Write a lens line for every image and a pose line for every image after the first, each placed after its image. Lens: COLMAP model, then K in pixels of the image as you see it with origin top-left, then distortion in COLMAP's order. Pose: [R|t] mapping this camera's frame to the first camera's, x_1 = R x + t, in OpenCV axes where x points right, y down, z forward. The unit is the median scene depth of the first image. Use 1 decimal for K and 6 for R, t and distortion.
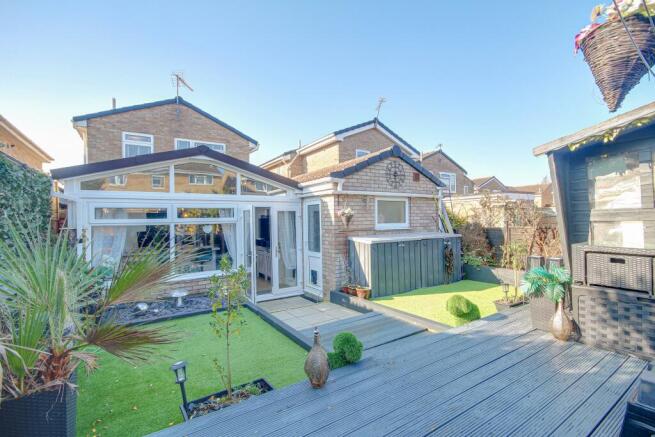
lens RADIAL K [[298.5, 0, 325.0], [0, 298.5, 217.0], [0, 0, 1]] dist [-0.000829, -0.000449]
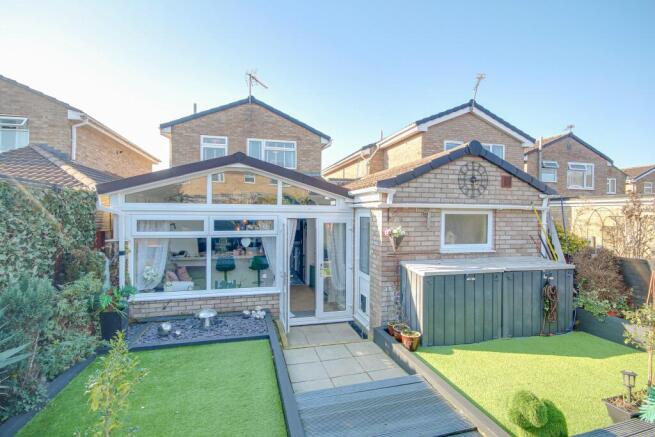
lens RADIAL K [[313.4, 0, 329.9], [0, 313.4, 217.7], [0, 0, 1]] dist [0.001196, -0.000271]
pose [[0.954145, 0.025887, -0.298222, 0.129674], [-0.017734, 0.999392, 0.030011, -0.063776], [0.298818, -0.023346, 0.954025, 0.138969]]
